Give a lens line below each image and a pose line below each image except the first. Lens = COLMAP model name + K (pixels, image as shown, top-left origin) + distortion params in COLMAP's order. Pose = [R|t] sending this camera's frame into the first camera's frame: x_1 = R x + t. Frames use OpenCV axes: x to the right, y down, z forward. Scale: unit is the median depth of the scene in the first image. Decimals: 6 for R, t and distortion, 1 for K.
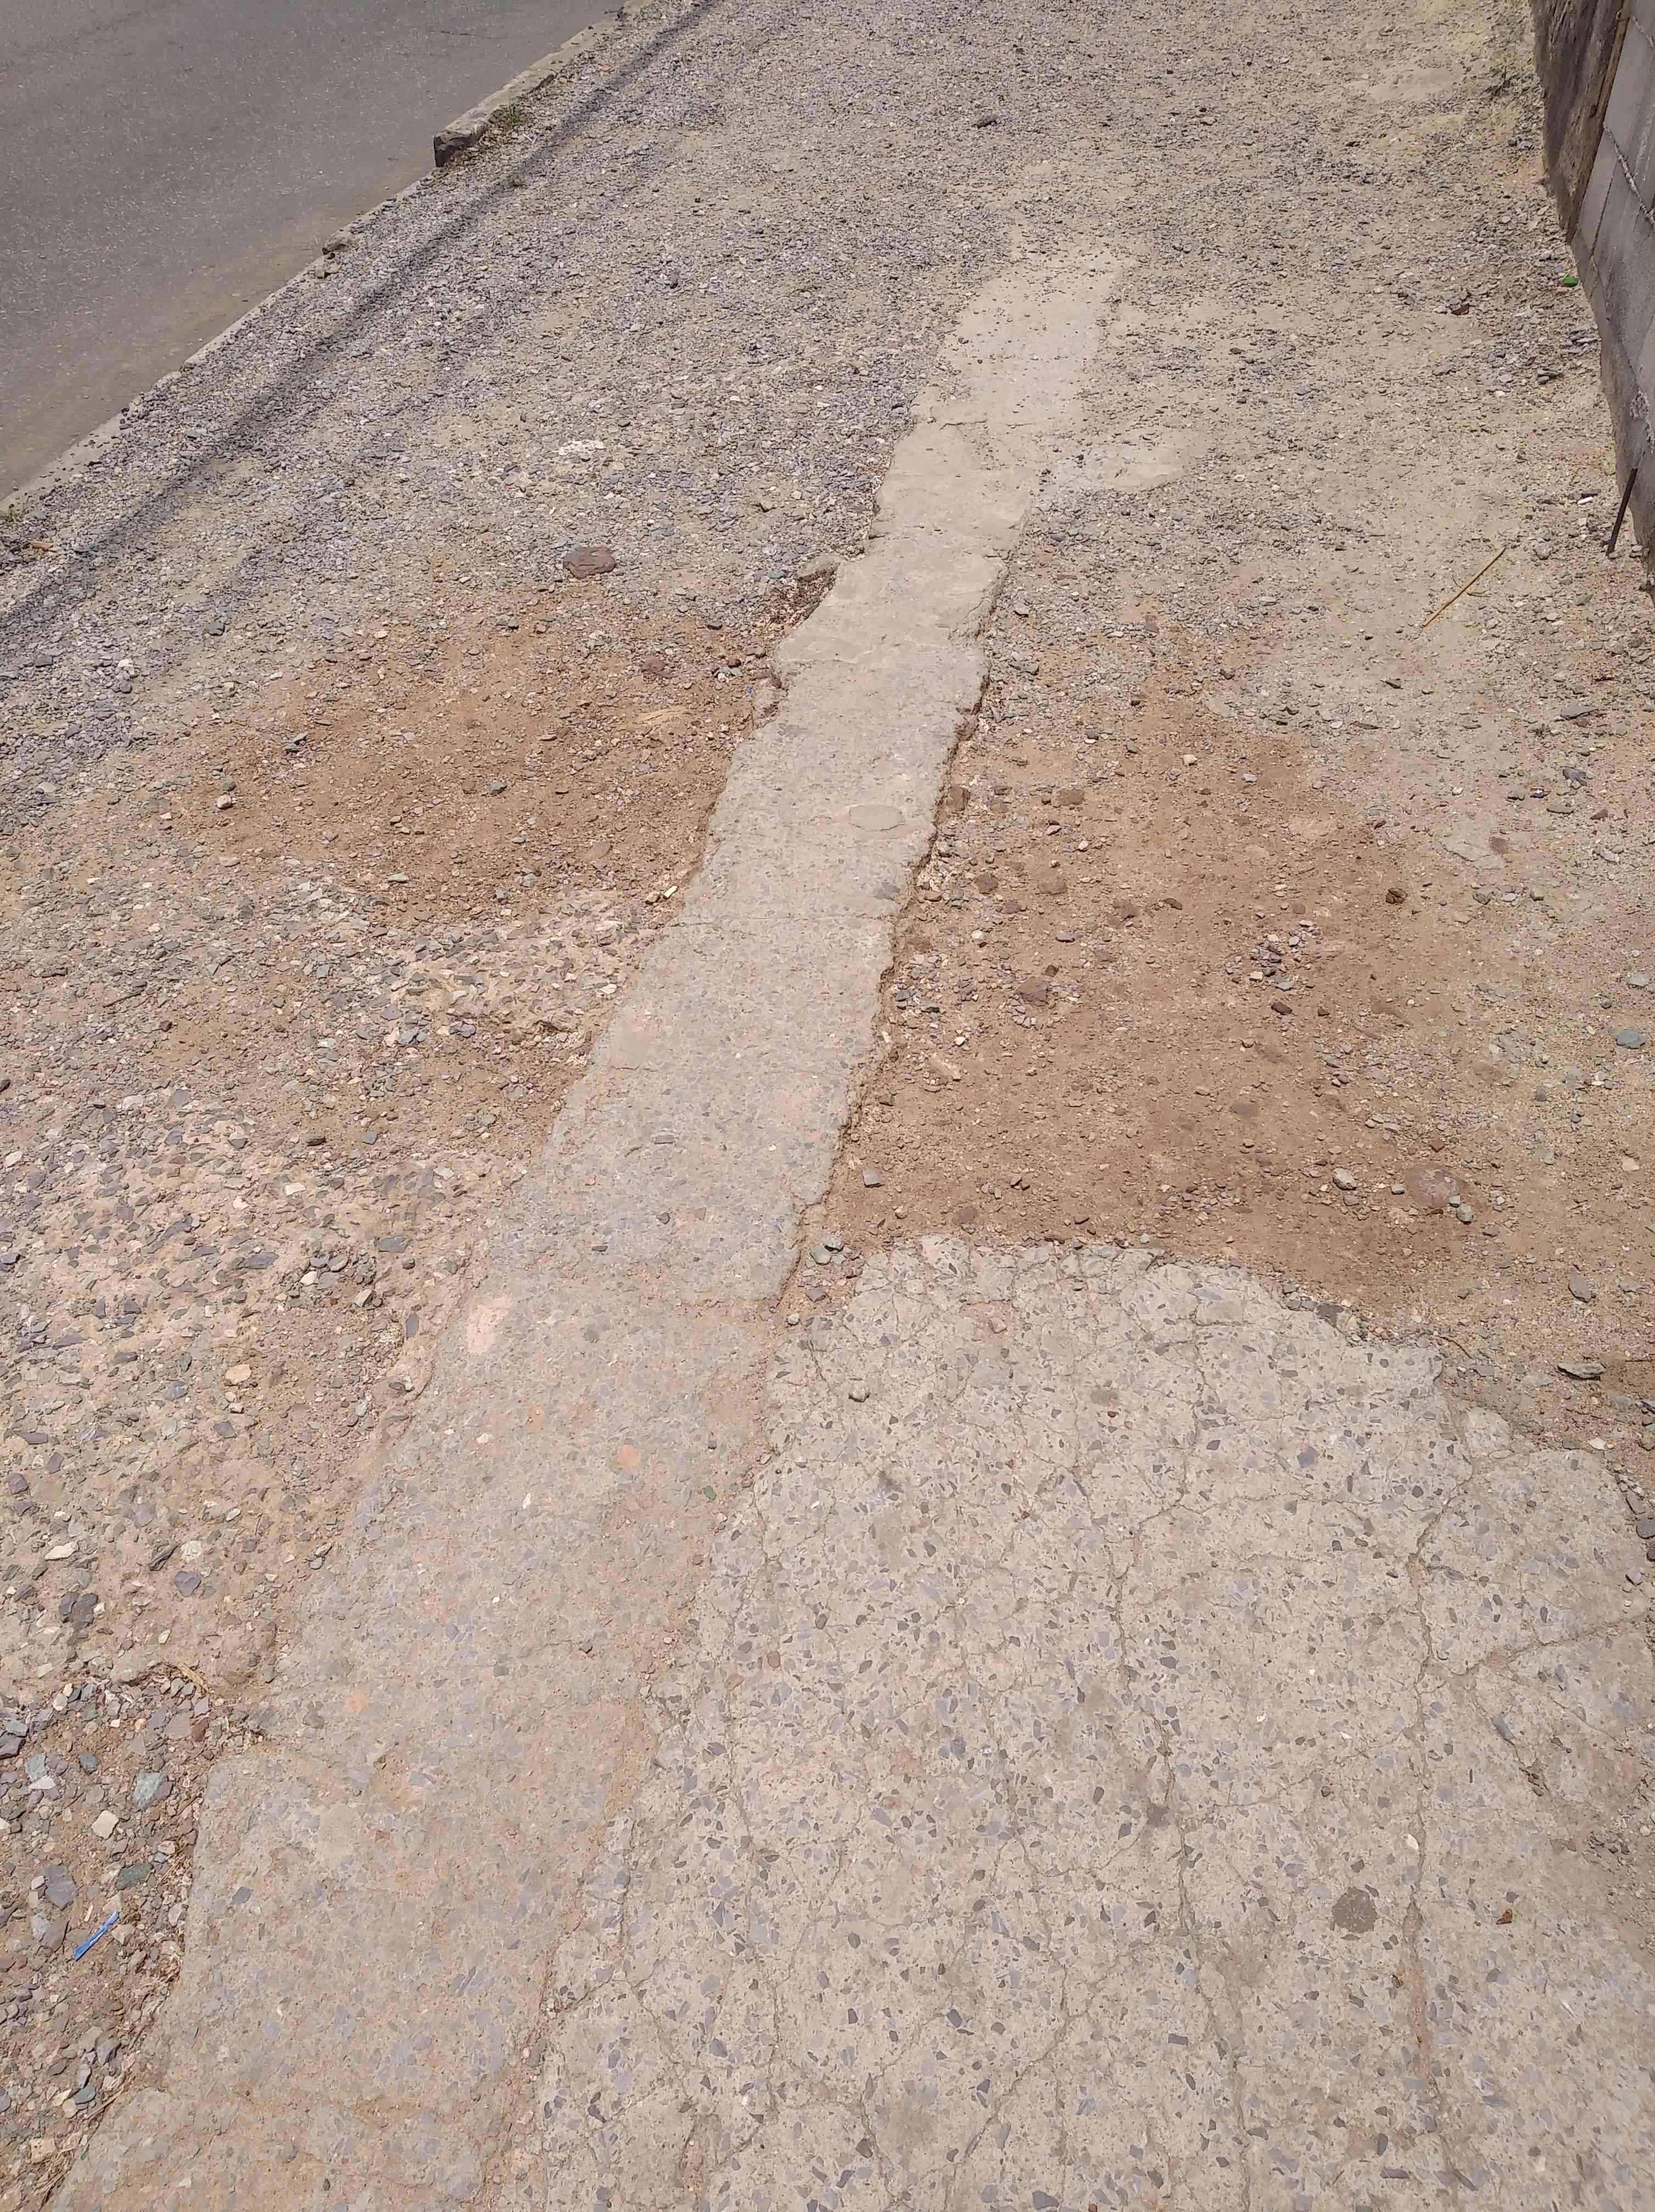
lens RADIAL K [[1697.5, 0, 918.4], [0, 1697.5, 1117.2], [0, 0, 1]] dist [-0.007103, 0.029860]
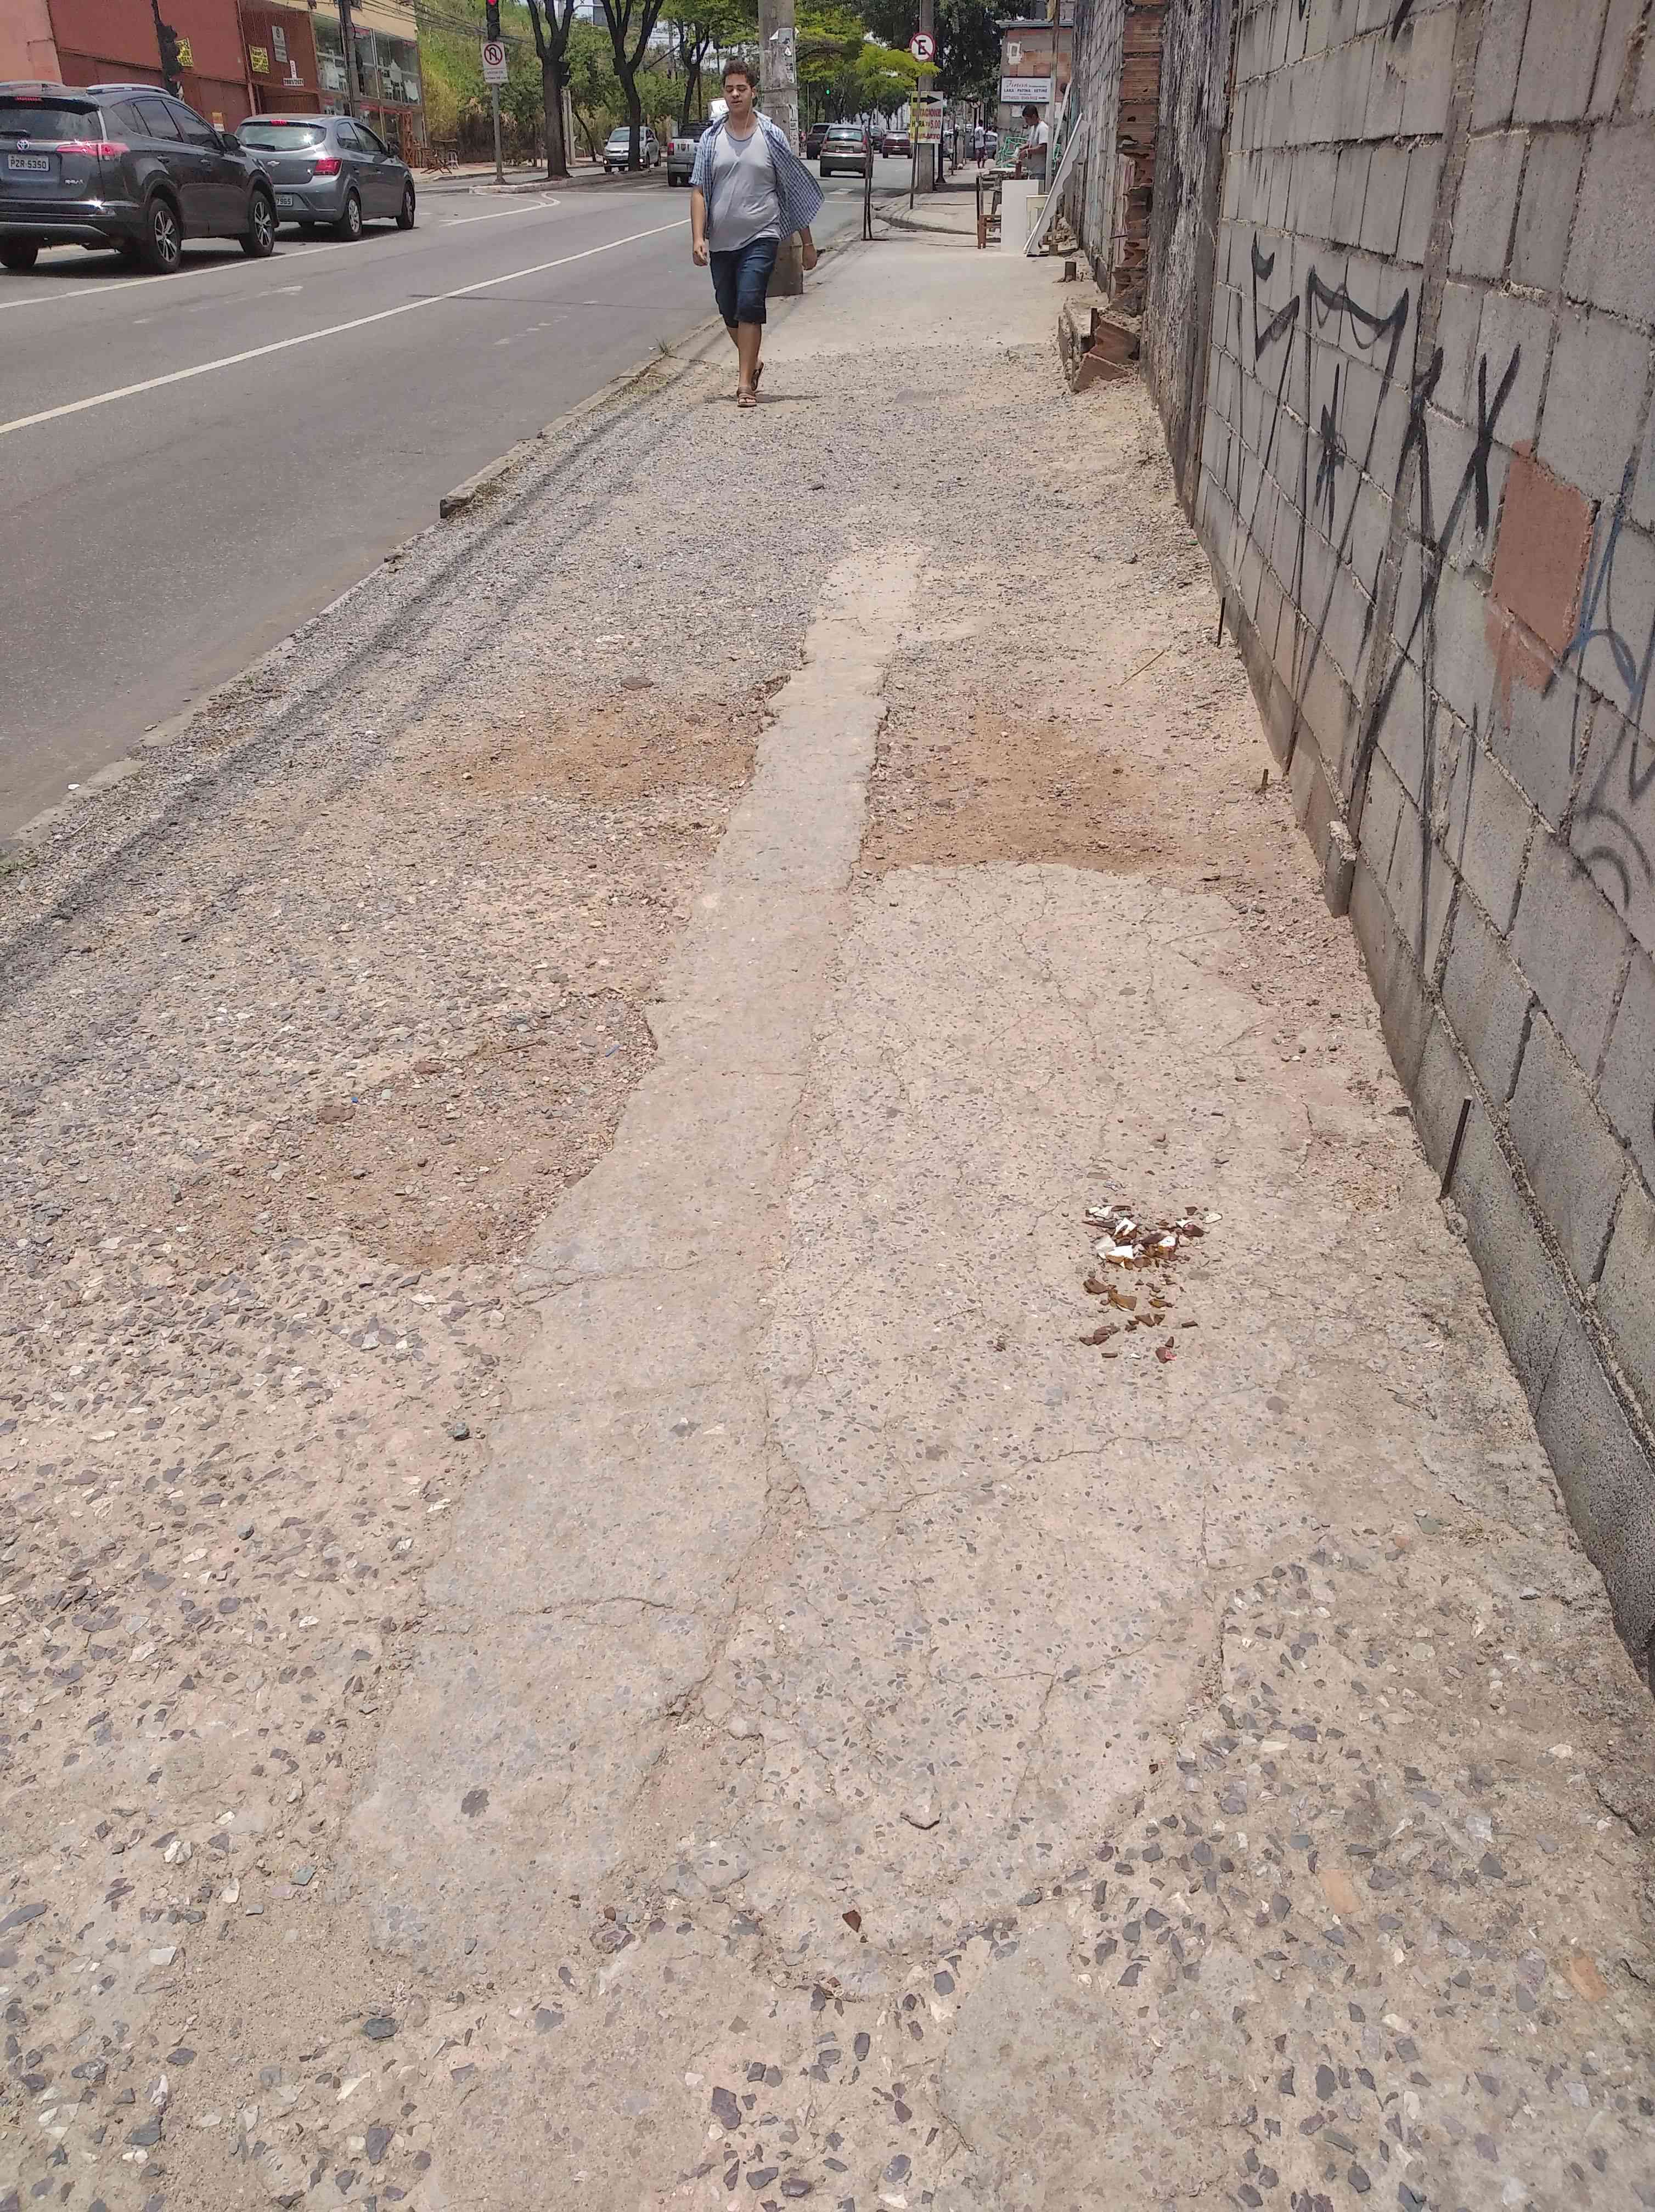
lens RADIAL K [[1740.9, 0, 827.5], [0, 1740.9, 1106.0], [0, 0, 1]] dist [0.038628, -0.025488]
pose [[0.995288, -0.036769, 0.089716, -0.221892], [0.057059, 0.970232, -0.235360, 0.629469], [-0.078392, 0.239370, 0.967759, -0.746503]]
